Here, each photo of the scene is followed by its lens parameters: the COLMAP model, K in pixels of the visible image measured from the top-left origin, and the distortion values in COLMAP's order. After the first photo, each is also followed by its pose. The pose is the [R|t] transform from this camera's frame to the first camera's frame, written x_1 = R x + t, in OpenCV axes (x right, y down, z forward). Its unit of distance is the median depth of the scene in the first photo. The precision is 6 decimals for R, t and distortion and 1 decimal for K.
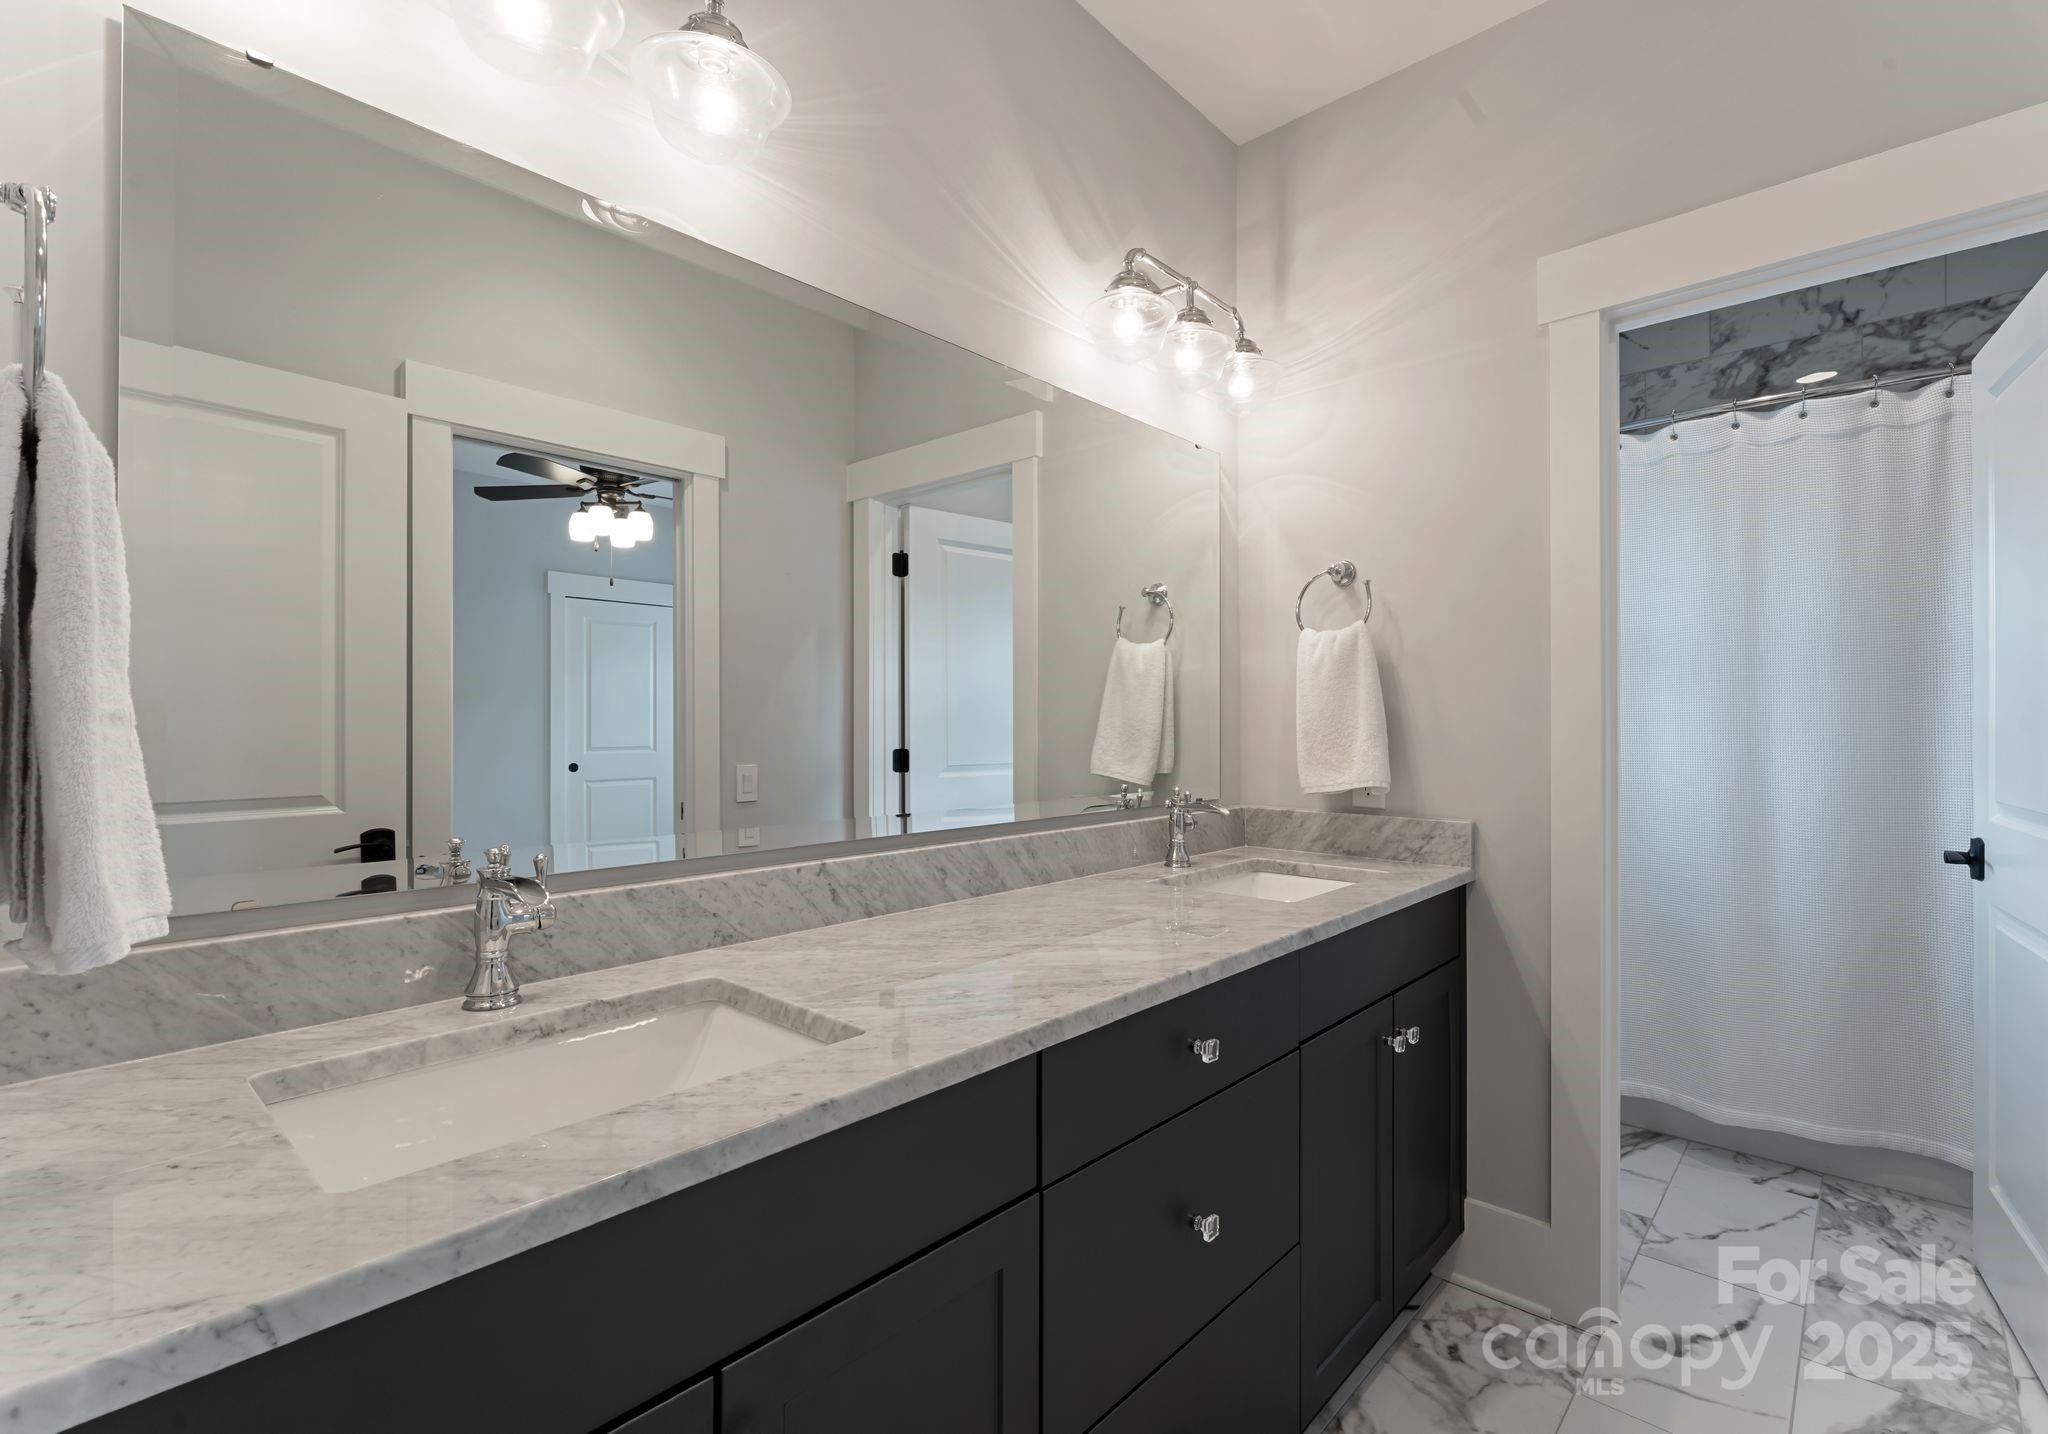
lens RADIAL K [[938.2, 0, 1024.0], [0, 938.2, 717.0], [0, 0, 1]] dist [-0.000184, 0.000048]
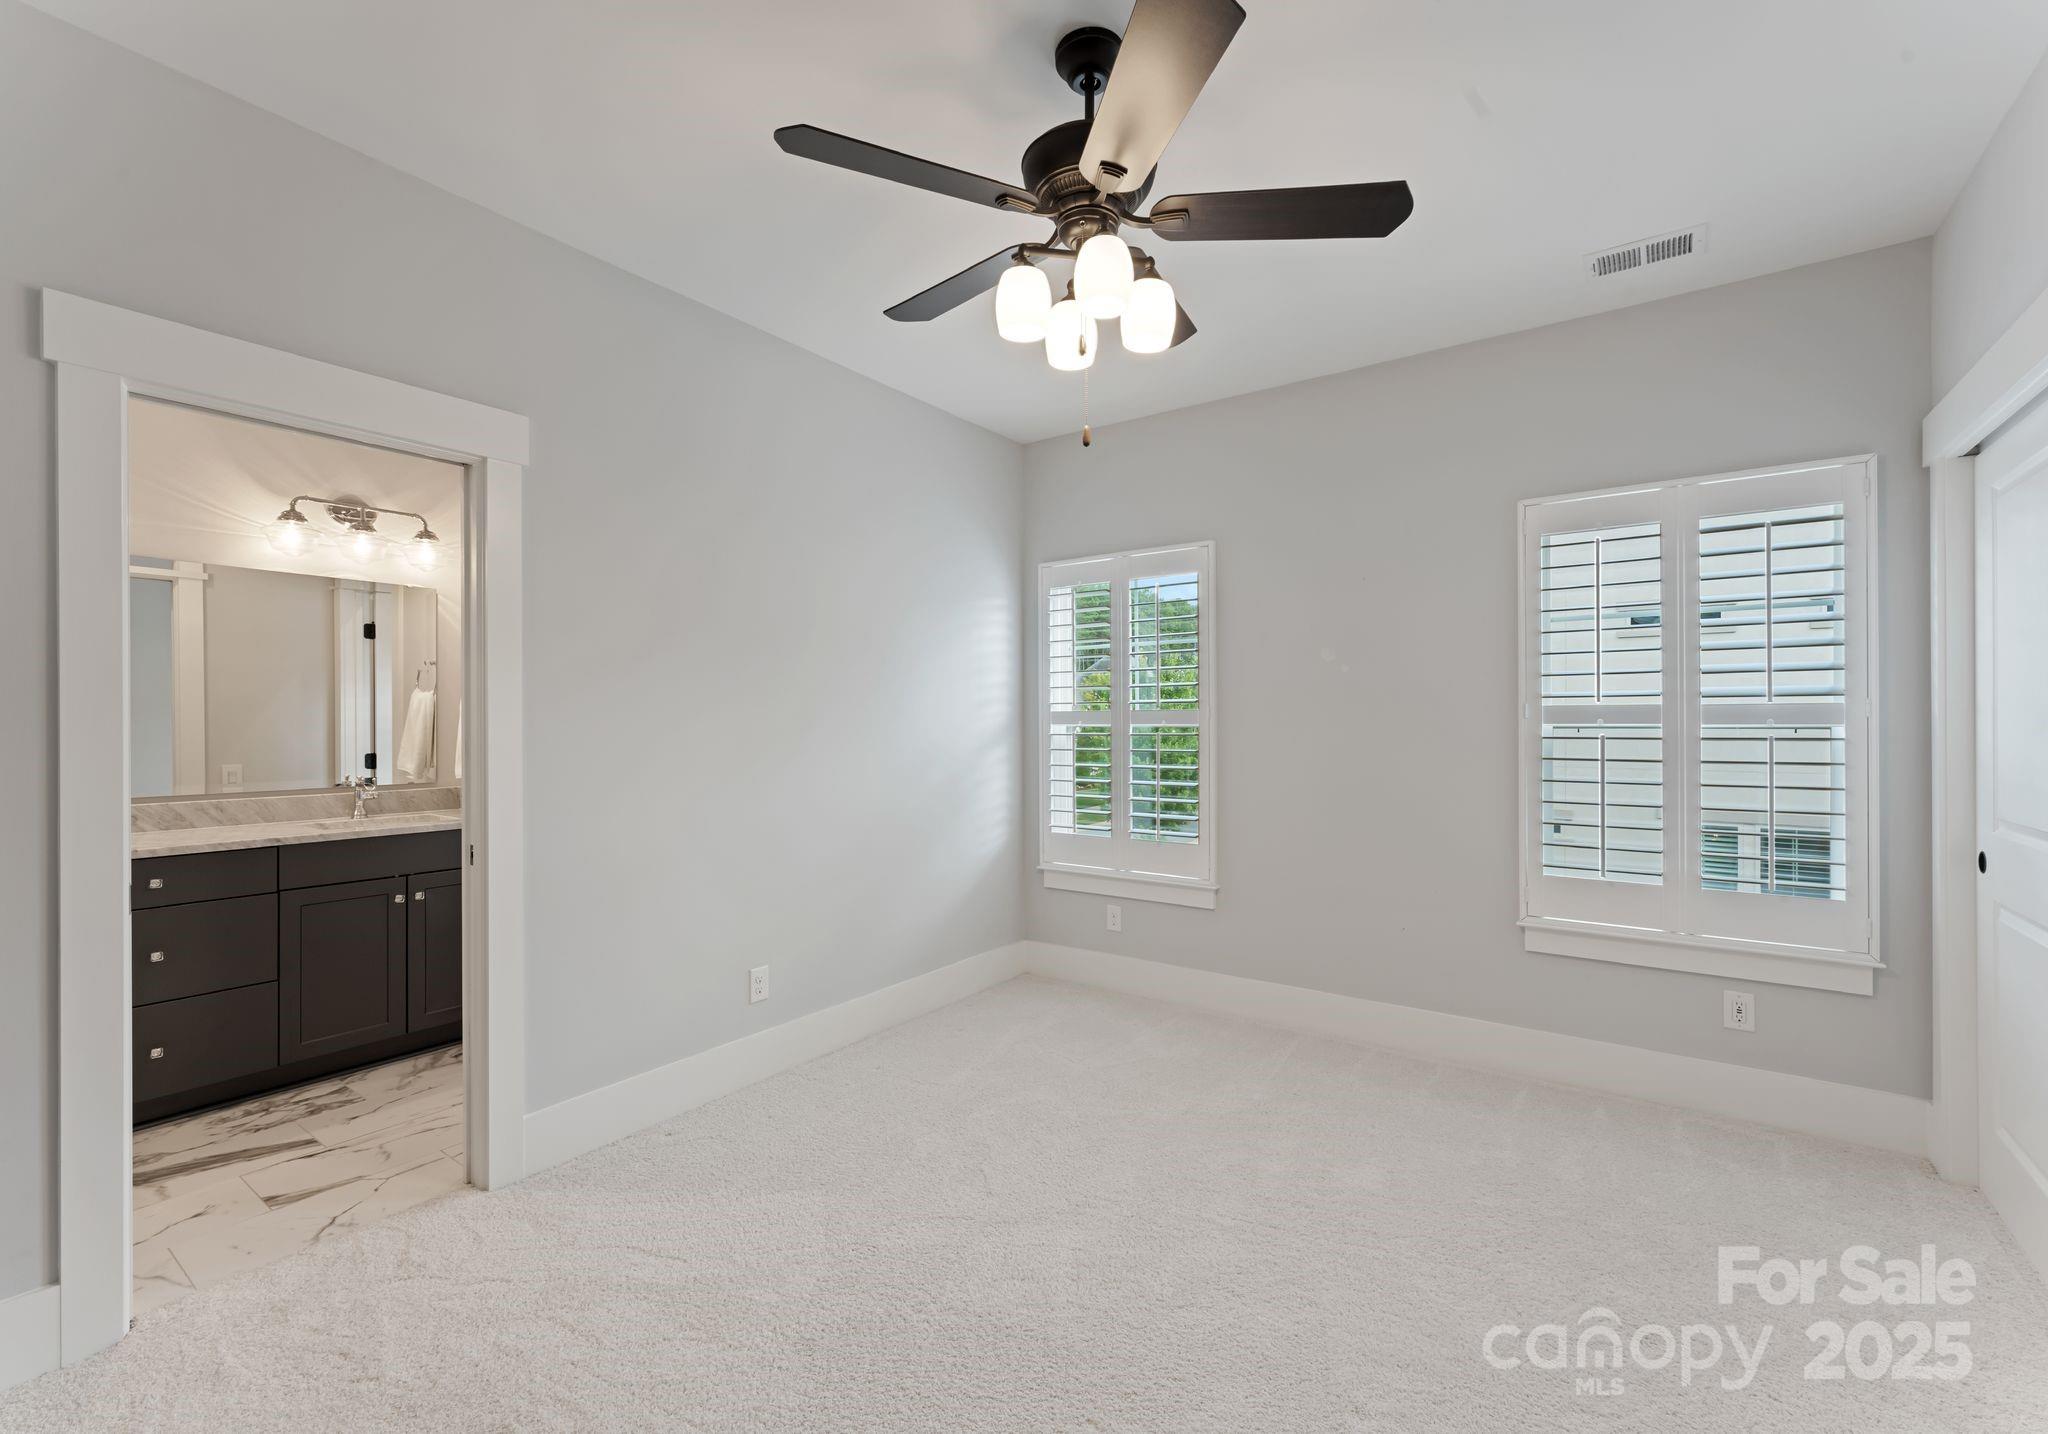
lens RADIAL K [[867.9, 0, 1024.0], [0, 867.9, 717.0], [0, 0, 1]] dist [0.002293, 0.000321]
pose [[0.991720, -0.000158, 0.128420, 0.801154], [0.000273, 1.000000, -0.000875, -0.025630], [-0.128420, 0.000903, 0.991720, -0.567366]]
